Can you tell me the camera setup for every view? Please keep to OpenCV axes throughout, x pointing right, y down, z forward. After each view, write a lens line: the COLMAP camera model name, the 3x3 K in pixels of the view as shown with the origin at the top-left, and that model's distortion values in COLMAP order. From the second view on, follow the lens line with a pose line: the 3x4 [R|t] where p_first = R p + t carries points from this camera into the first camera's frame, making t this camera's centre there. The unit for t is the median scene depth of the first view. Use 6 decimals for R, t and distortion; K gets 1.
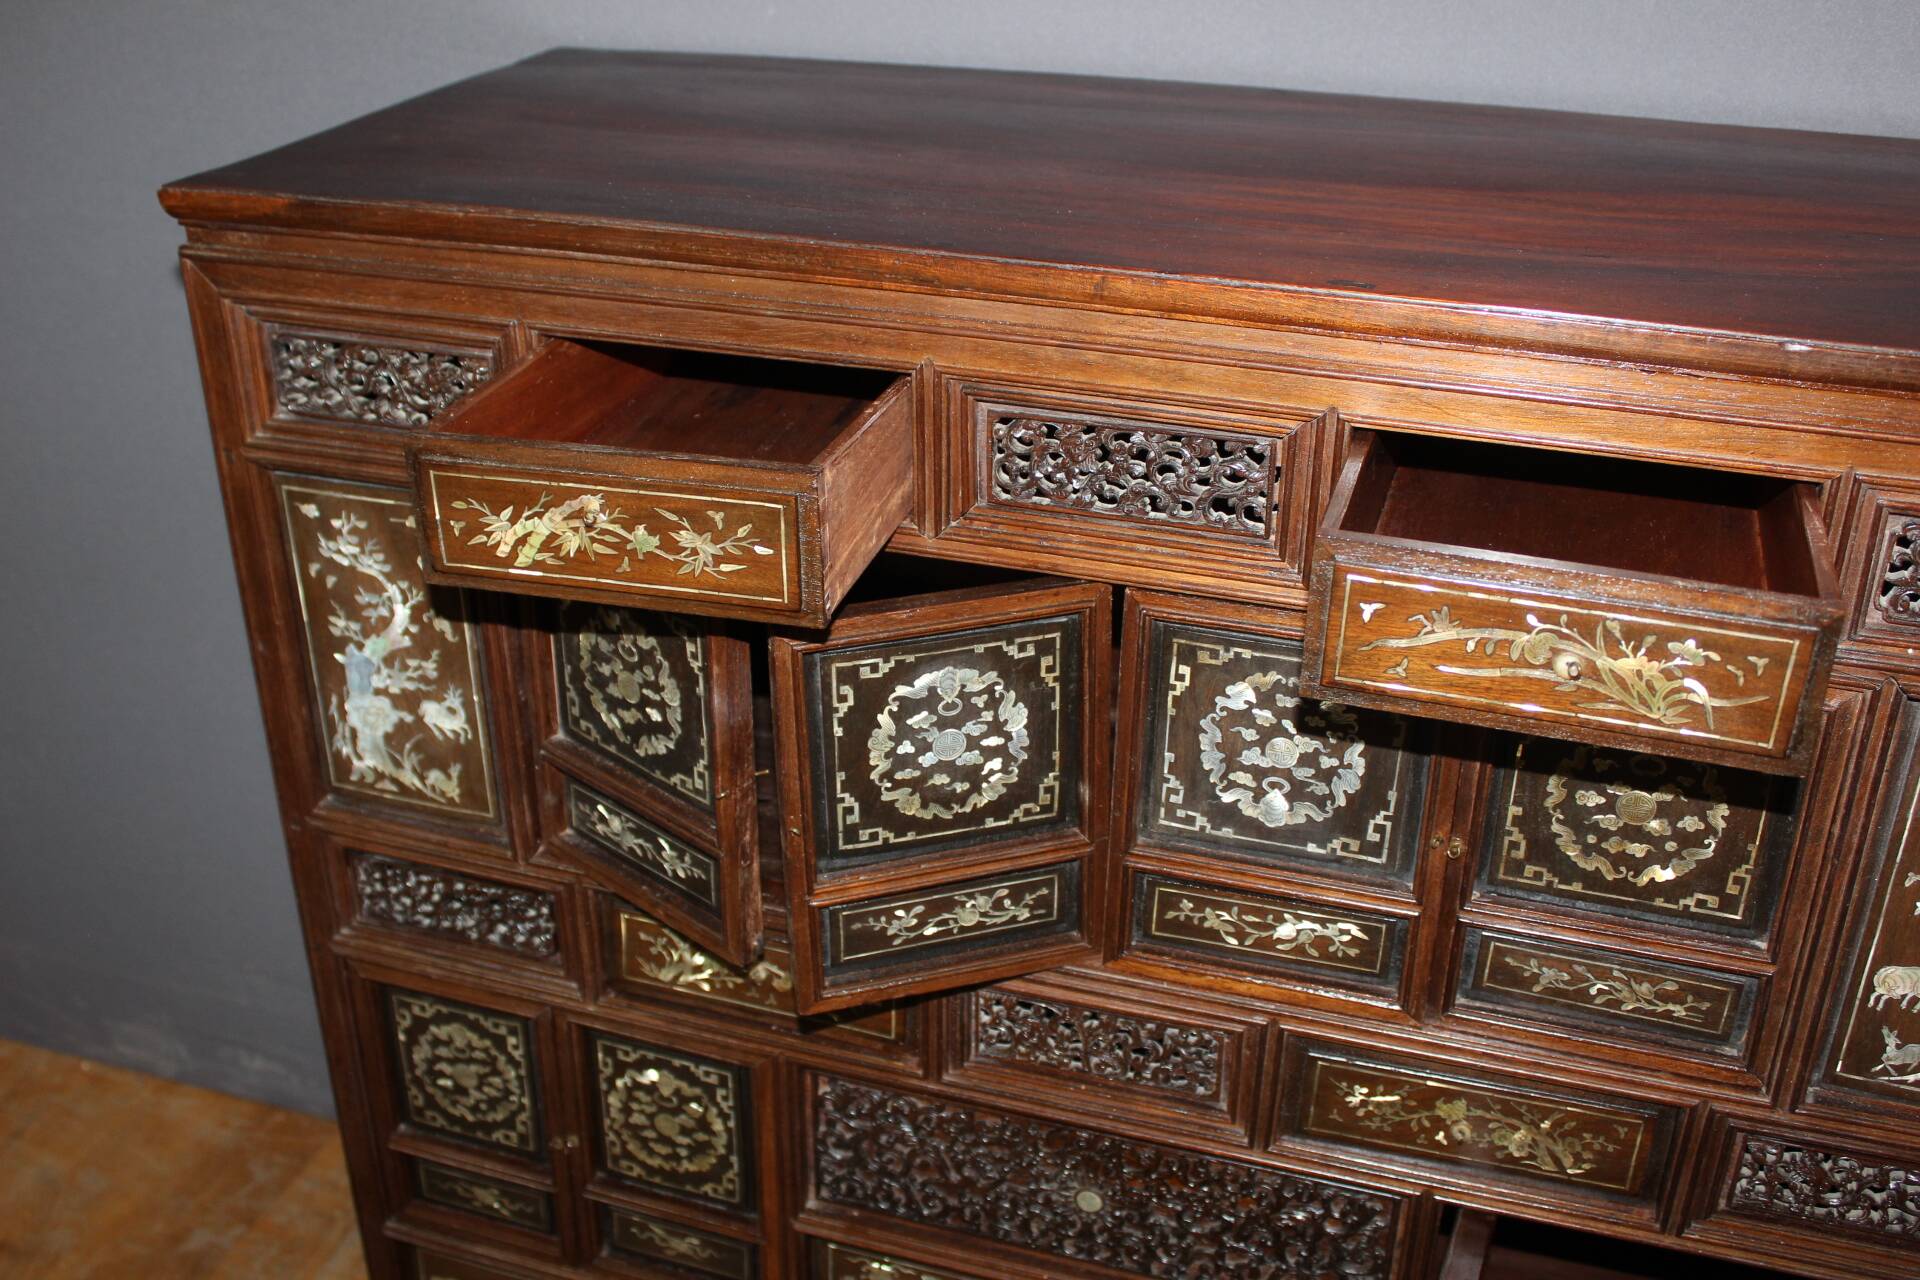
lens RADIAL K [[1896.0, 0, 960.0], [0, 1896.0, 640.0], [0, 0, 1]] dist [-0.150076, 0.175254]
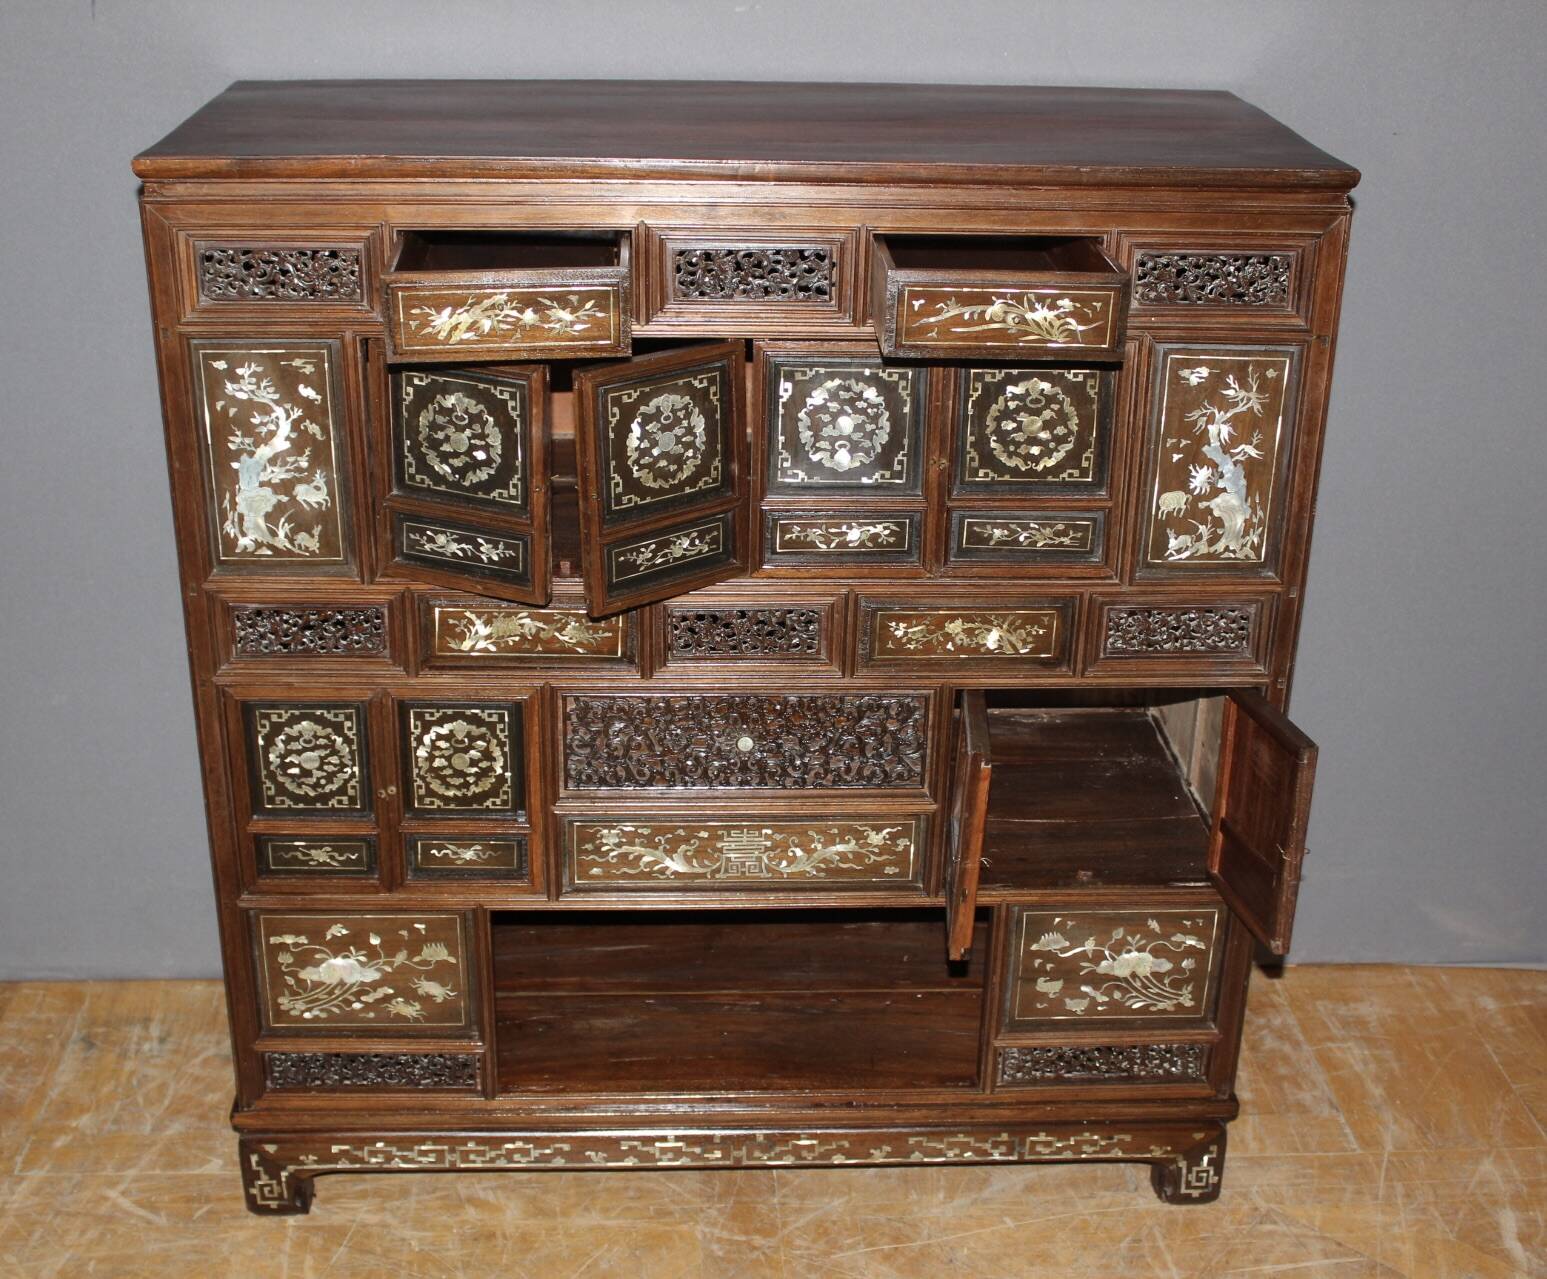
lens RADIAL K [[1961.6, 0, 773.5], [0, 1961.6, 639.5], [0, 0, 1]] dist [-0.117517, 0.040941]
pose [[0.936251, -0.132248, 0.325491, -0.469038], [0.146514, 0.989014, -0.019599, 0.254498], [-0.319323, 0.066039, 0.945342, -0.657033]]
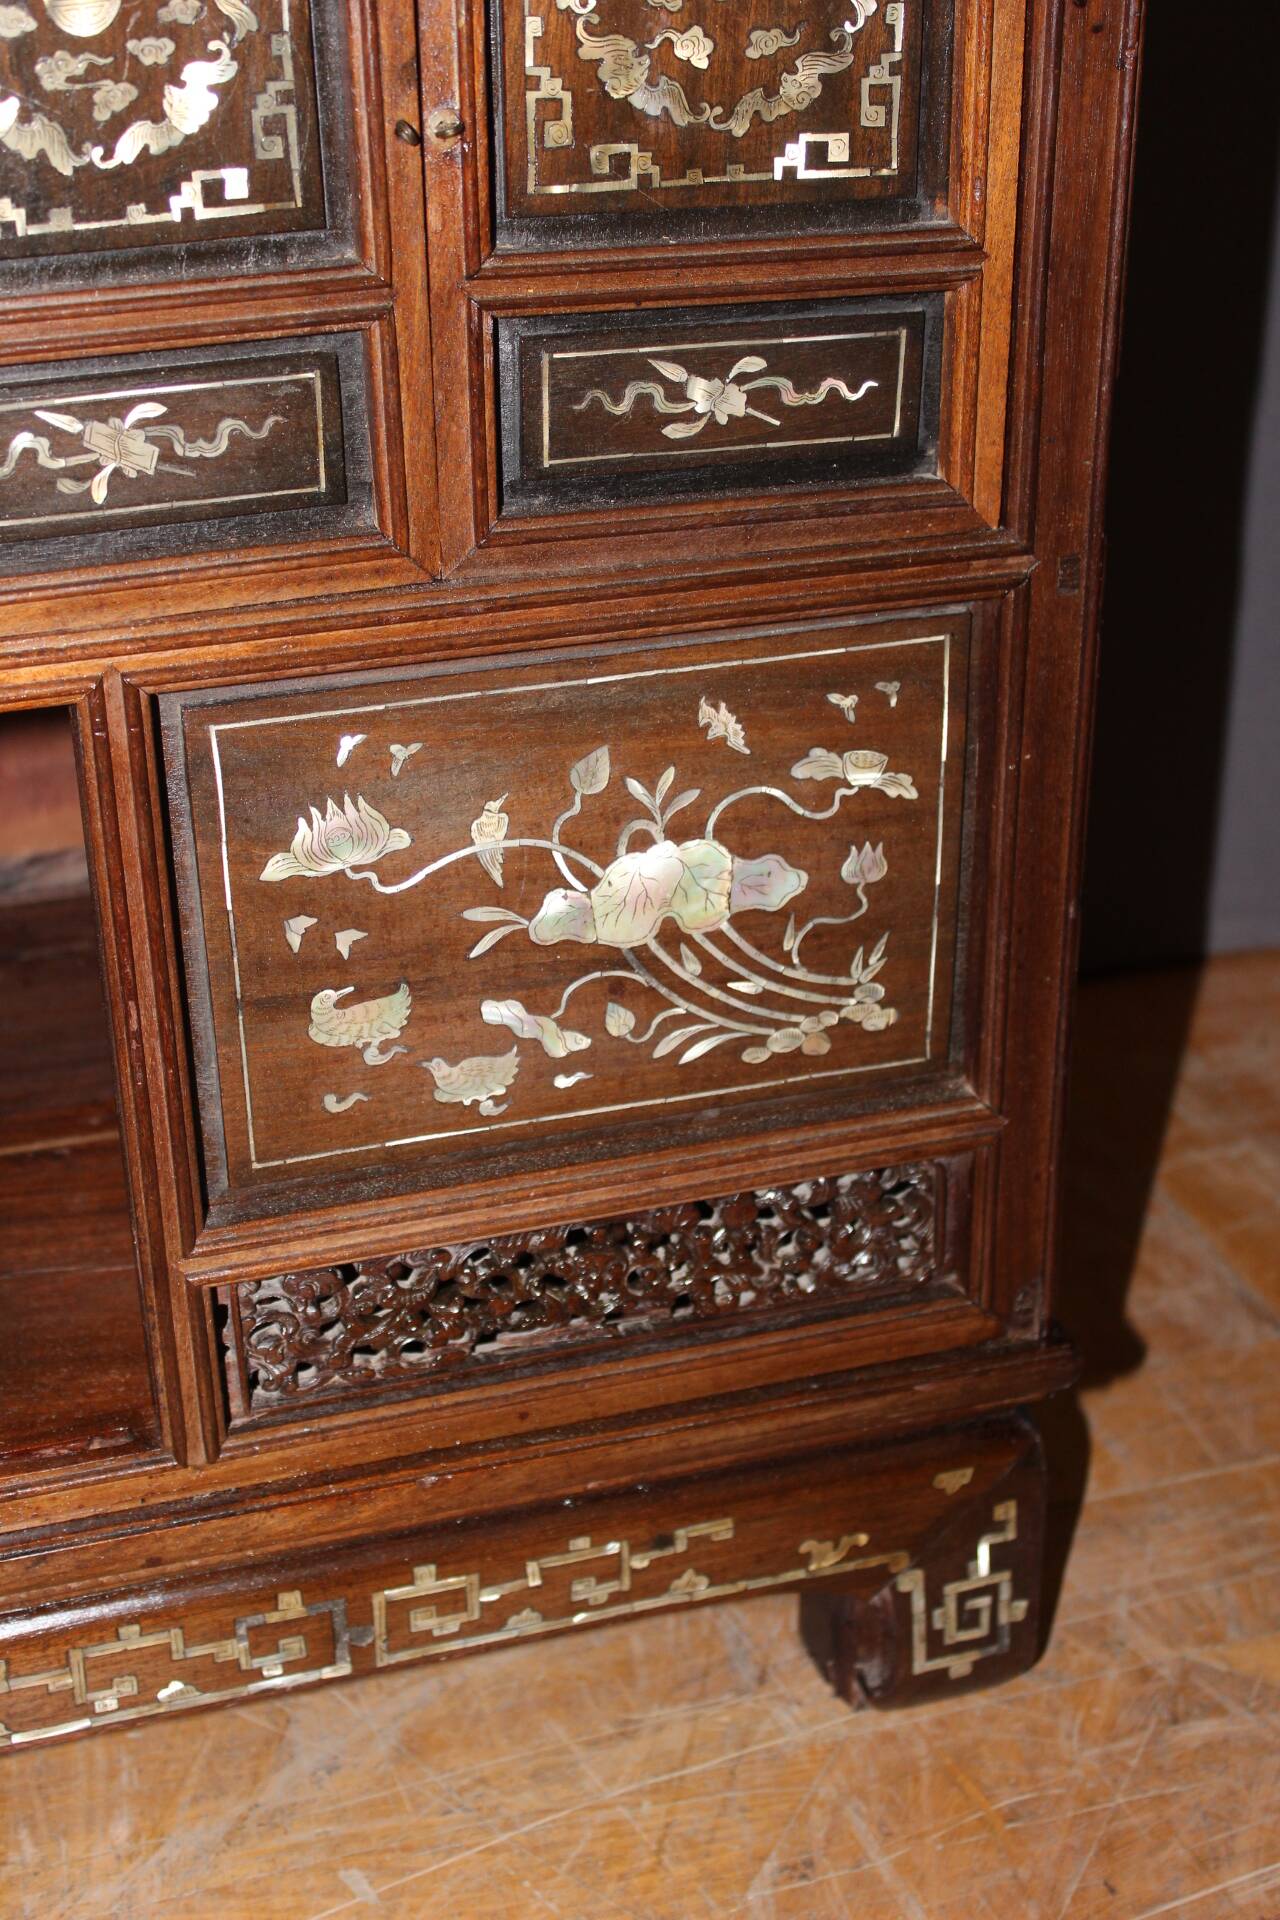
lens RADIAL K [[2623.4, 0, 640.0], [0, 2623.4, 960.0], [0, 0, 1]] dist [-0.088650, 0.290842]
pose [[0.819467, -0.275641, 0.502490, 0.083543], [0.273217, 0.958597, 0.080272, 0.541263], [-0.503812, 0.071509, 0.860848, 0.464141]]
